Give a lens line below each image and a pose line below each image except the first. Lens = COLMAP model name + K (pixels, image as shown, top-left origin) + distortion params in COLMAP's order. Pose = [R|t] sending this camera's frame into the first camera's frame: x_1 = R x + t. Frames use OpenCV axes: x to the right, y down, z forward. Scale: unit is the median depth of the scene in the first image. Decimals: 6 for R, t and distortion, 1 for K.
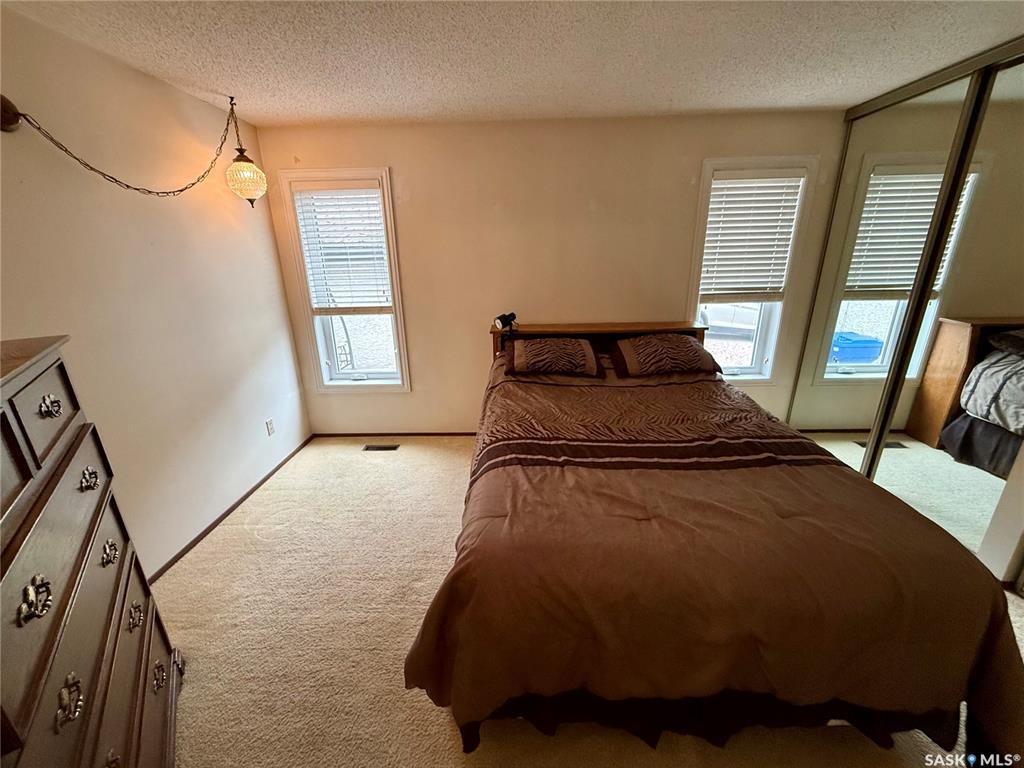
lens RADIAL K [[407.2, 0, 509.3], [0, 407.2, 386.1], [0, 0, 1]] dist [0.001074, -0.000121]
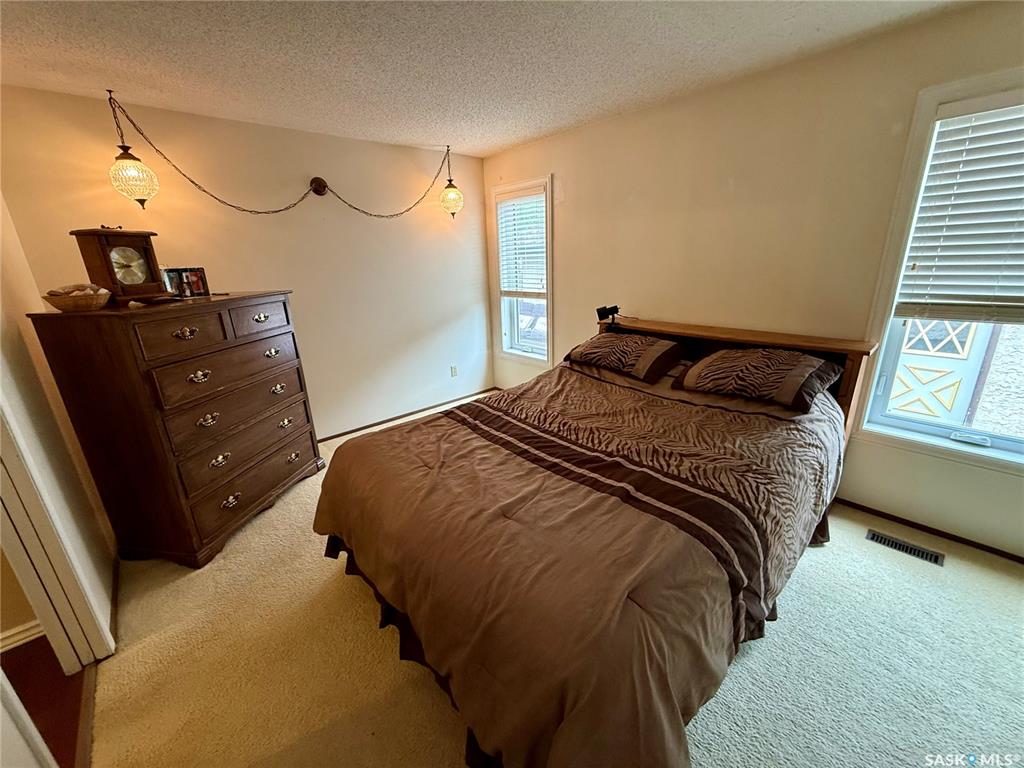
lens RADIAL K [[407.2, 0, 507.3], [0, 407.2, 384.8], [0, 0, 1]] dist [0.001074, -0.000121]
pose [[0.680054, 0.217710, -0.700092, 0.646339], [-0.205917, 0.973175, 0.102608, -0.044441], [0.703651, 0.074382, 0.706642, 0.141049]]
